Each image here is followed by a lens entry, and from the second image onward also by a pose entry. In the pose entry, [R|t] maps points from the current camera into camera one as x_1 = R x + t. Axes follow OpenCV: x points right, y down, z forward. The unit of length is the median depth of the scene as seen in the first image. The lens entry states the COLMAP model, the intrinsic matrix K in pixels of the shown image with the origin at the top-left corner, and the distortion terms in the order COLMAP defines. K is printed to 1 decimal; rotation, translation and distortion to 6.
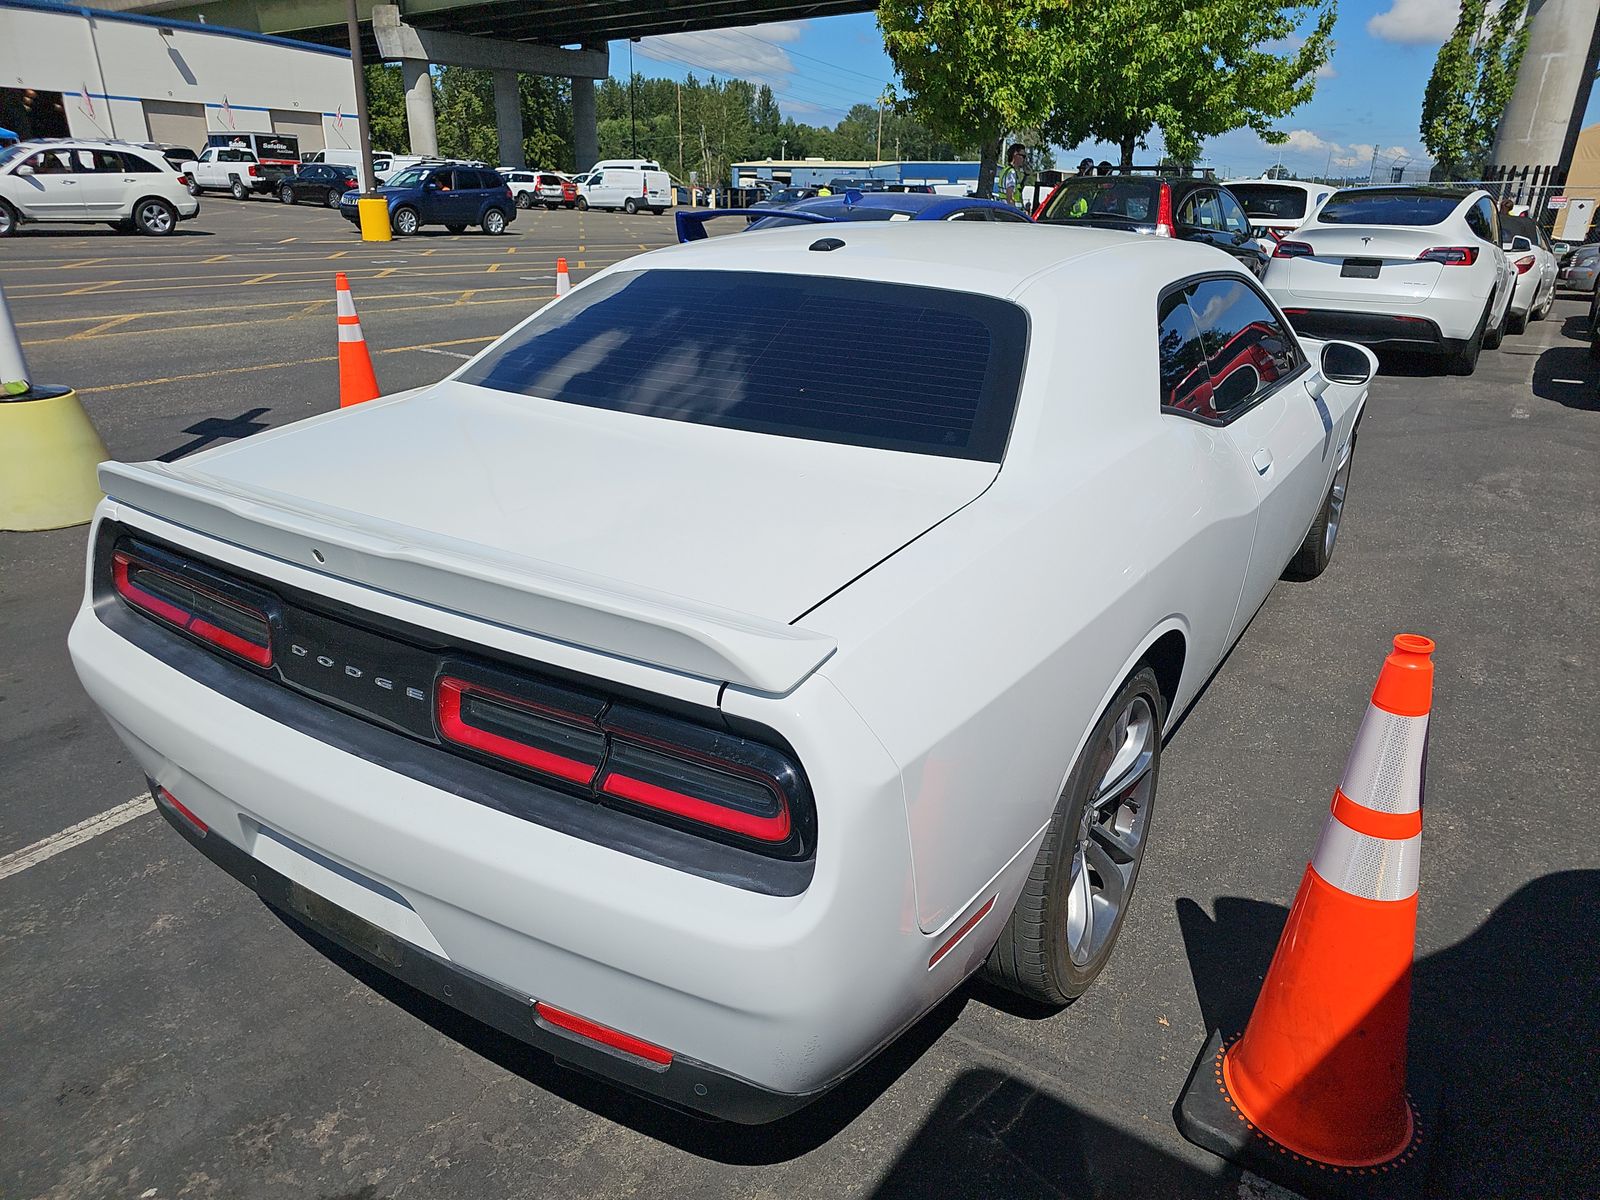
lens RADIAL K [[1071.7, 0, 804.8], [0, 1071.7, 611.6], [0, 0, 1]] dist [0.028293, -0.014622]
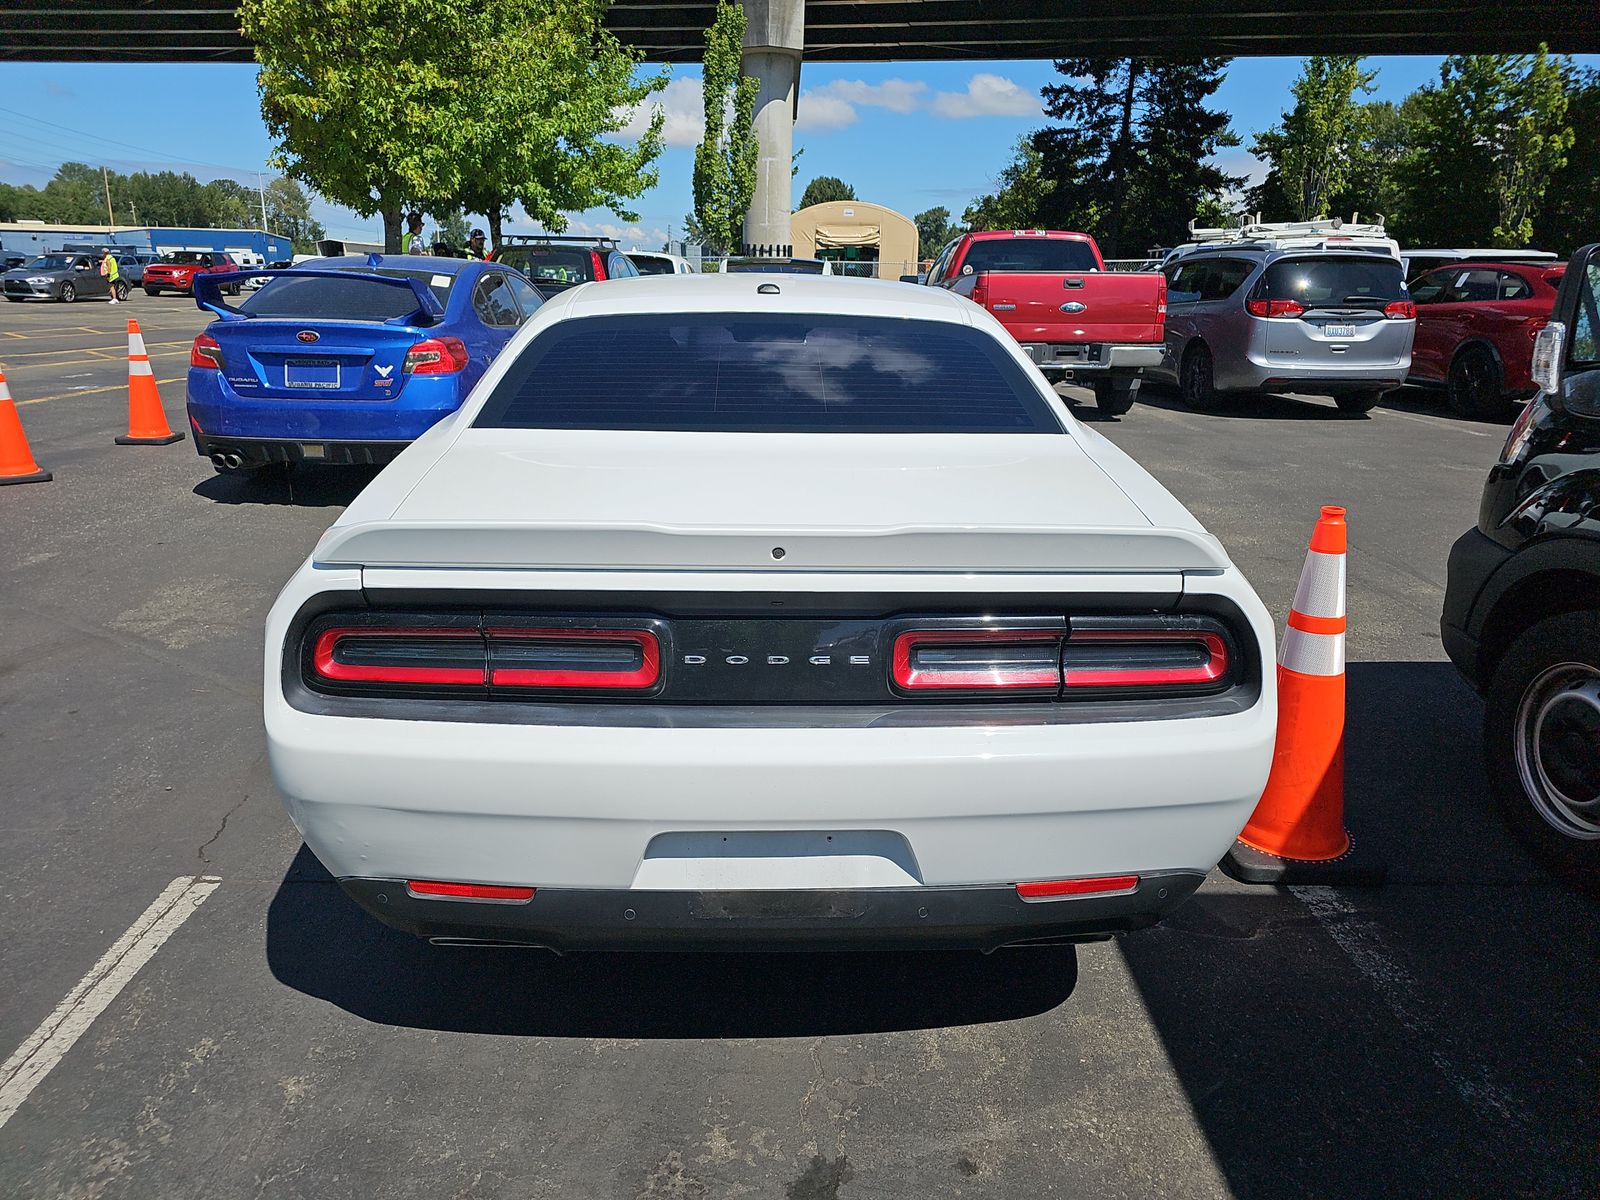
lens RADIAL K [[1071.7, 0, 786.7], [0, 1071.7, 588.8], [0, 0, 1]] dist [0.028293, -0.014622]
pose [[0.824886, -0.161759, 0.541661, -0.129918], [0.203330, 0.978958, -0.017296, 0.000563], [-0.527465, 0.124403, 0.840419, 0.009726]]
